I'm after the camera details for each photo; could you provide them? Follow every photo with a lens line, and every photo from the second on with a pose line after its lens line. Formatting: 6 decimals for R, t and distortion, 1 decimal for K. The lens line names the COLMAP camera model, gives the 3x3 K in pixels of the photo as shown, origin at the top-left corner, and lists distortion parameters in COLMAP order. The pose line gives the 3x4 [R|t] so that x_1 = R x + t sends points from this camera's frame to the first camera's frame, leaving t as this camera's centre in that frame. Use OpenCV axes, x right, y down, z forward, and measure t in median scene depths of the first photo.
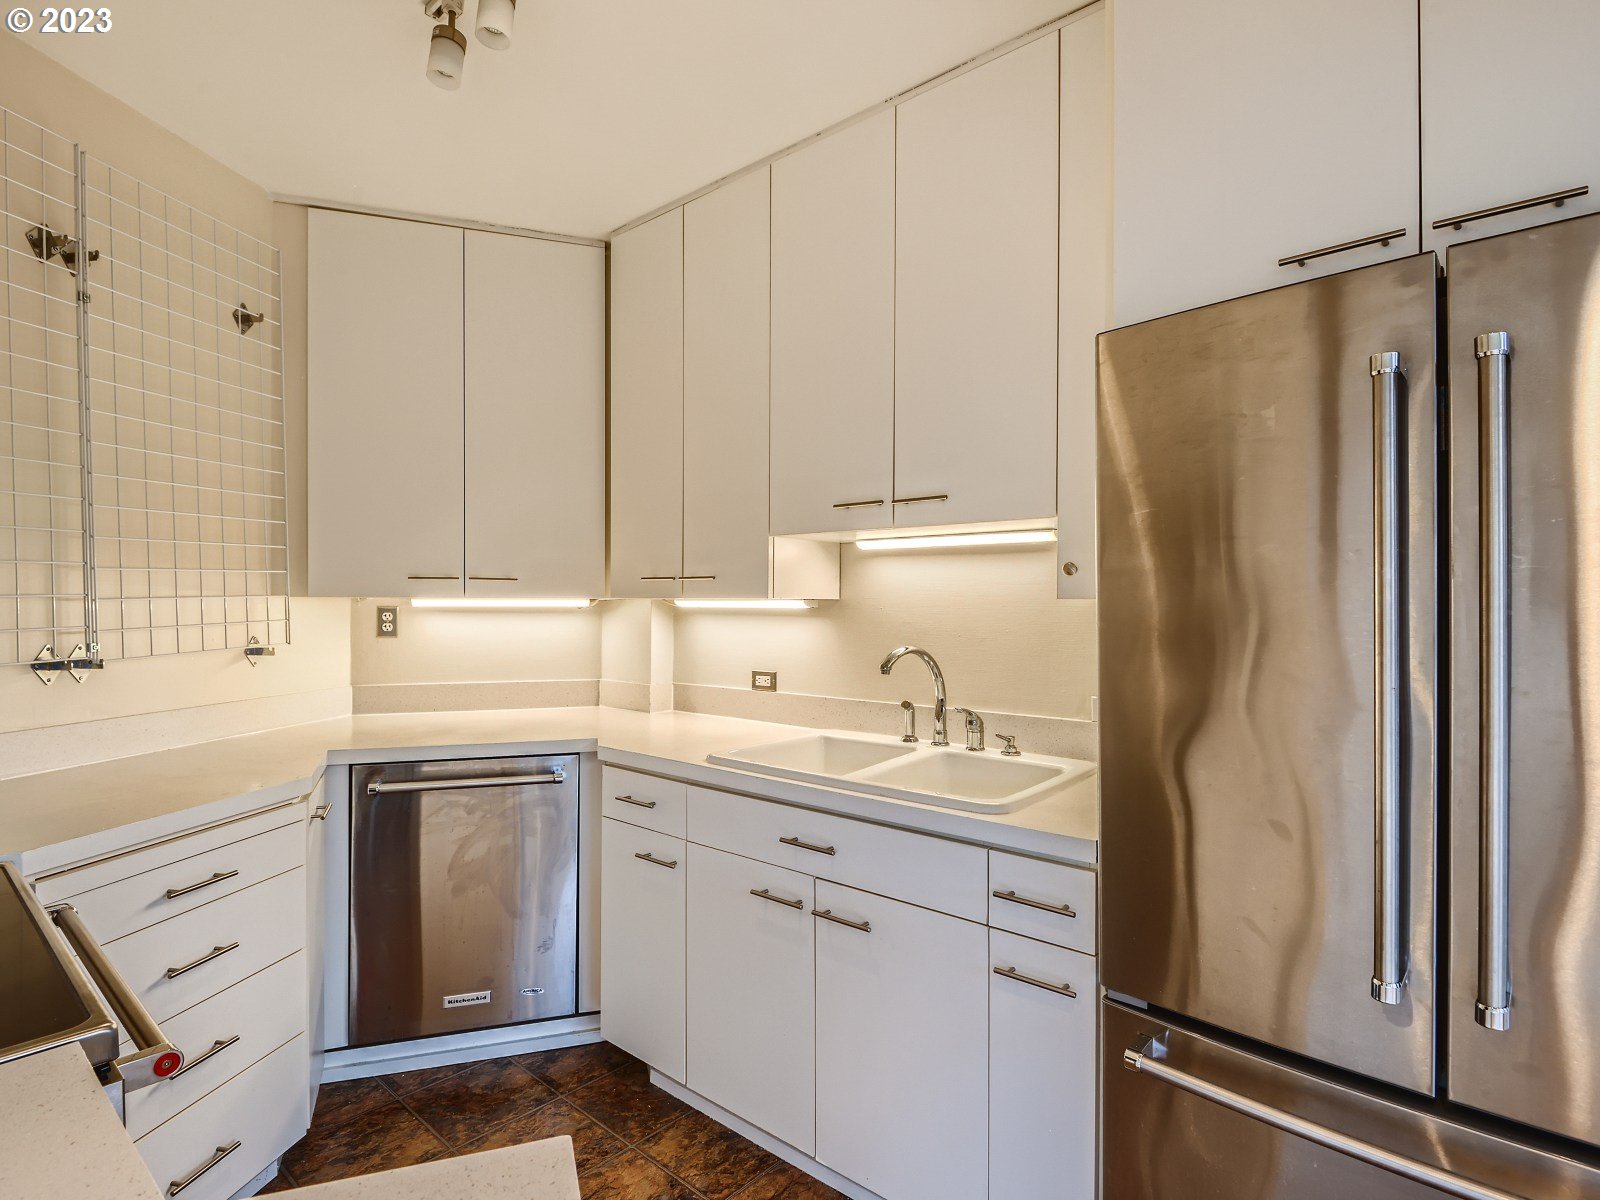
lens RADIAL K [[815.8, 0, 775.0], [0, 815.8, 607.6], [0, 0, 1]] dist [0.027397, -0.028427]
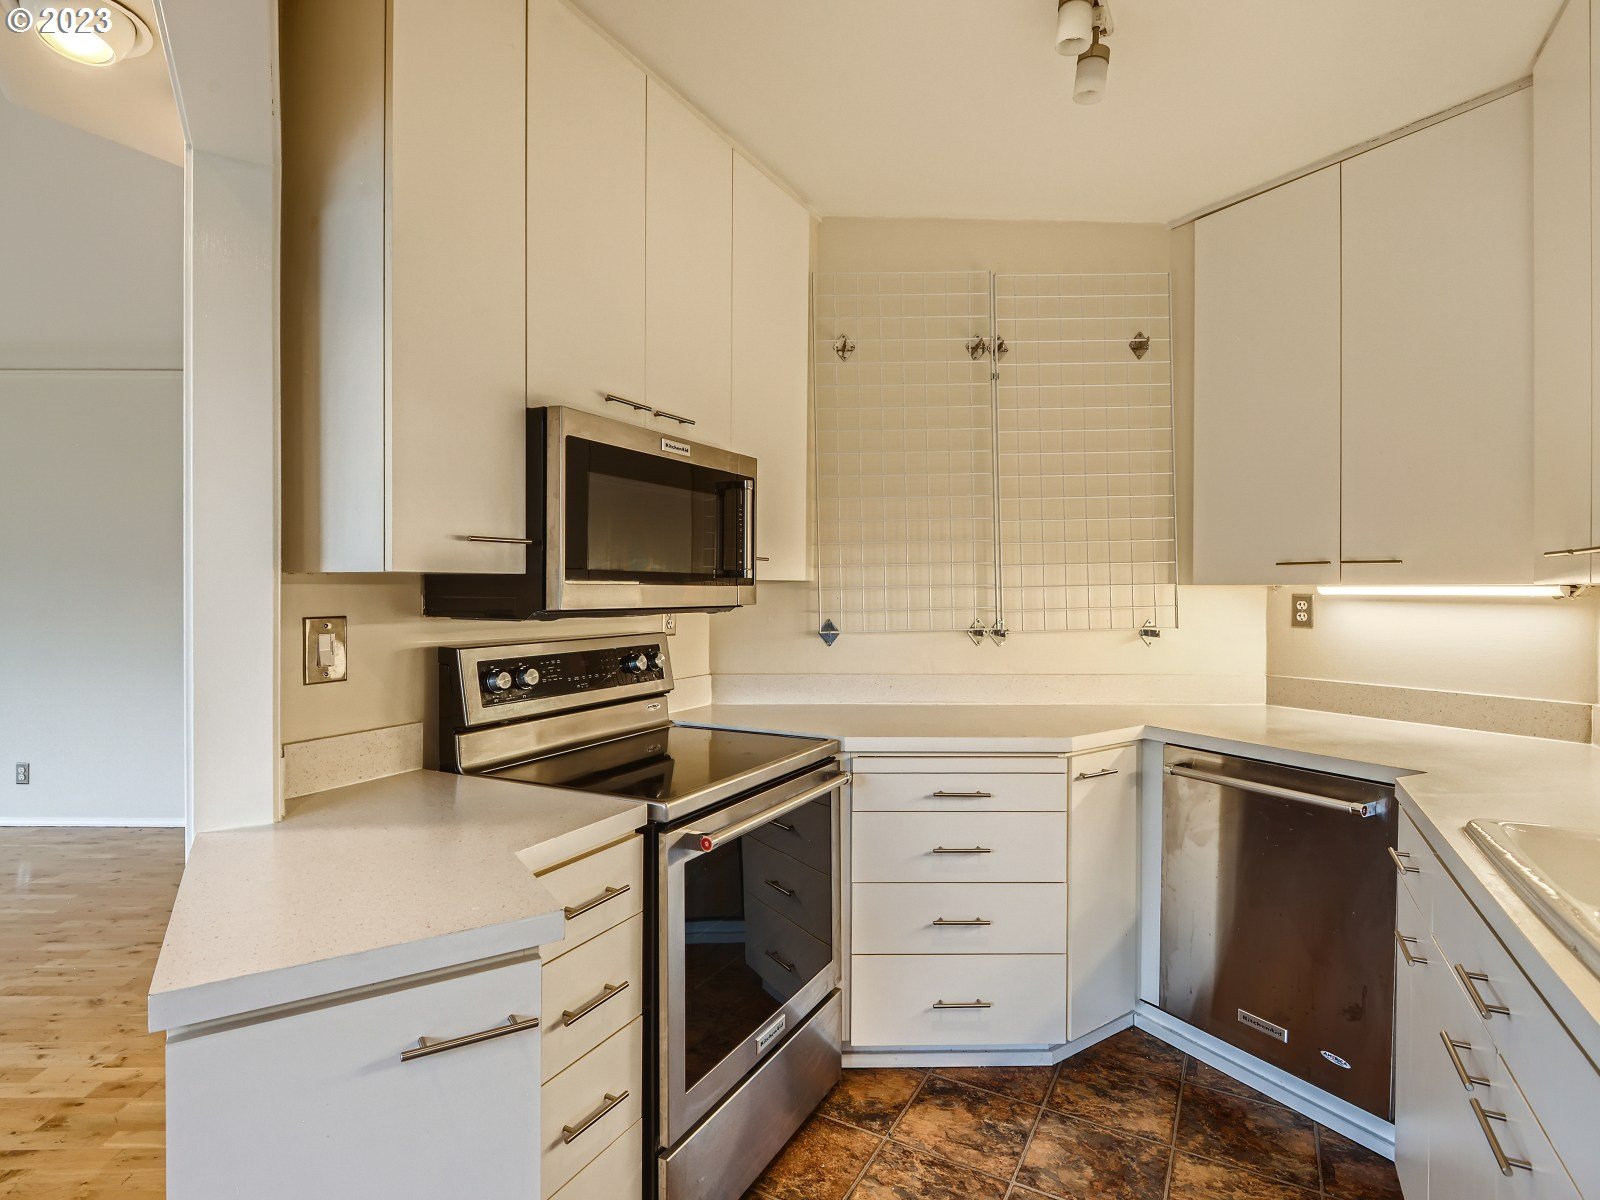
lens RADIAL K [[805.6, 0, 794.7], [0, 805.6, 587.9], [0, 0, 1]] dist [0.027407, -0.024481]
pose [[0.240715, -0.005029, -0.970583, 0.372665], [-0.006719, 0.999954, -0.006848, 0.001560], [0.970573, 0.008170, 0.240670, 0.272919]]
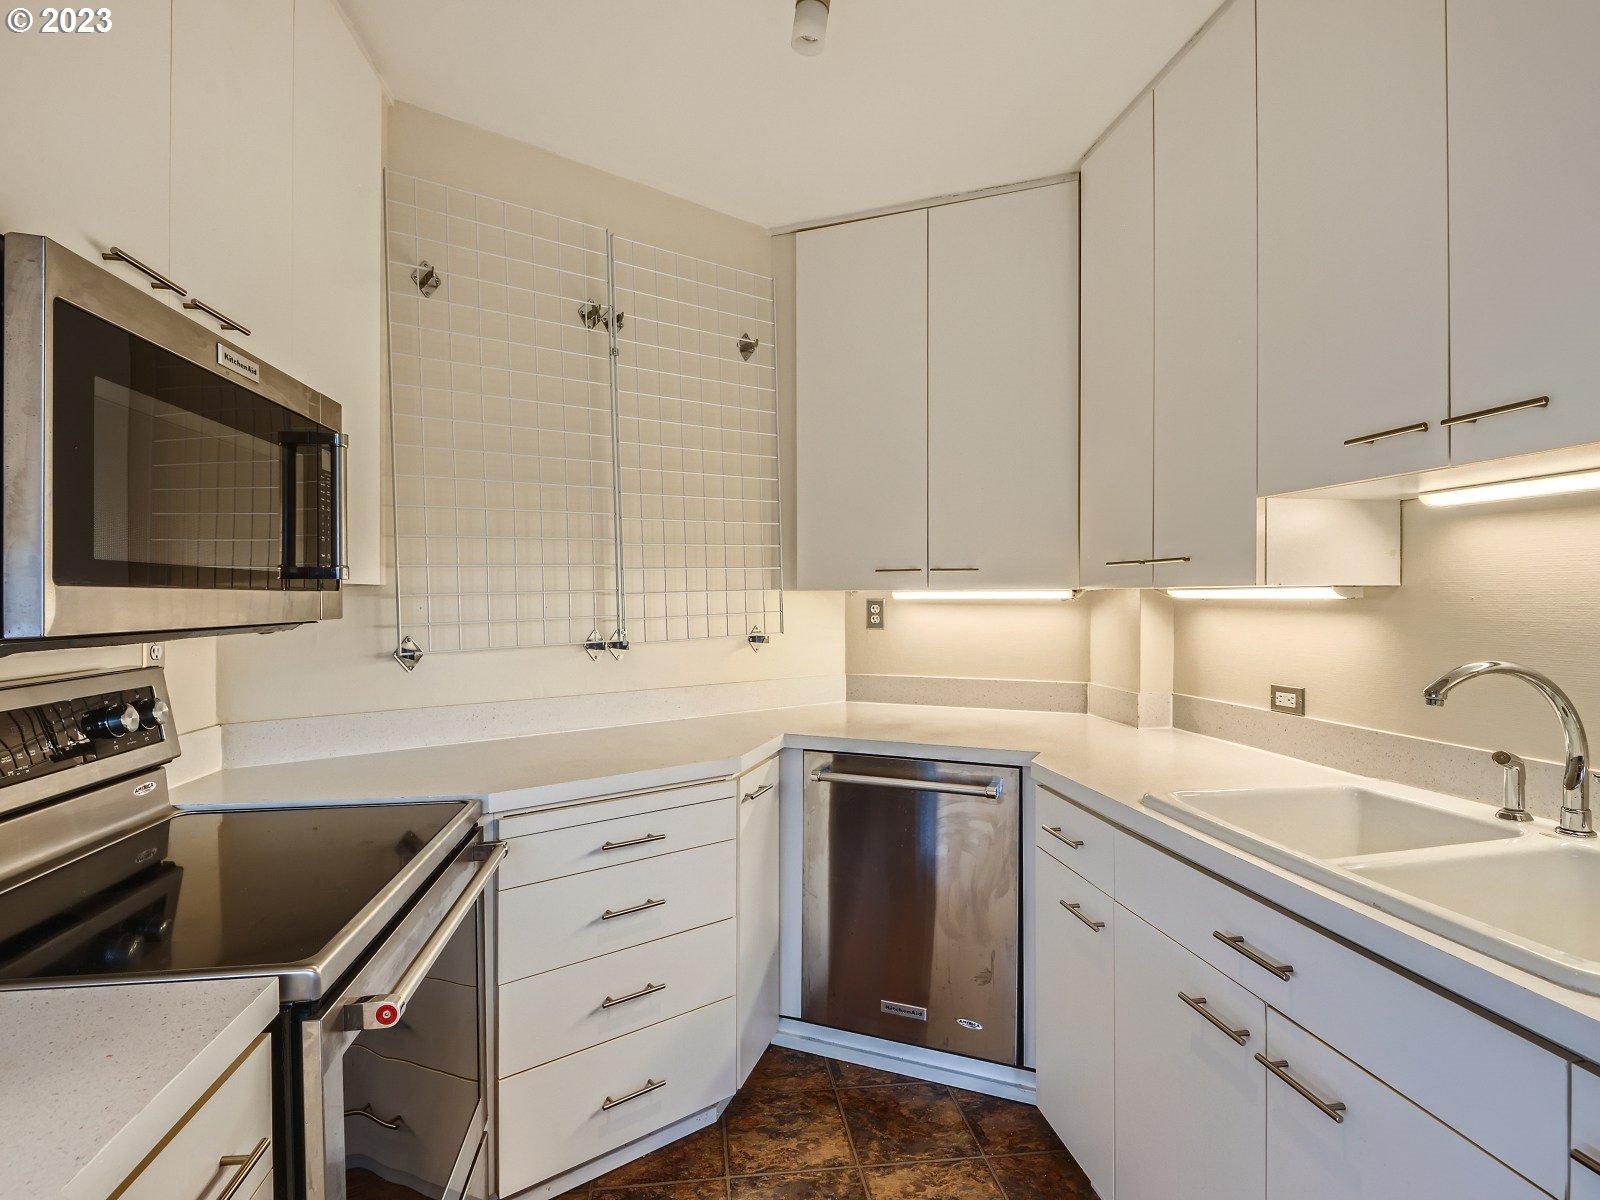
lens RADIAL K [[814.2, 0, 787.9], [0, 814.2, 600.6], [0, 0, 1]] dist [0.027064, -0.027203]
pose [[0.765291, -0.003017, -0.643678, 0.135043], [0.002412, 0.999995, -0.001820, 0.002521], [0.643680, -0.000159, 0.765295, 0.182993]]
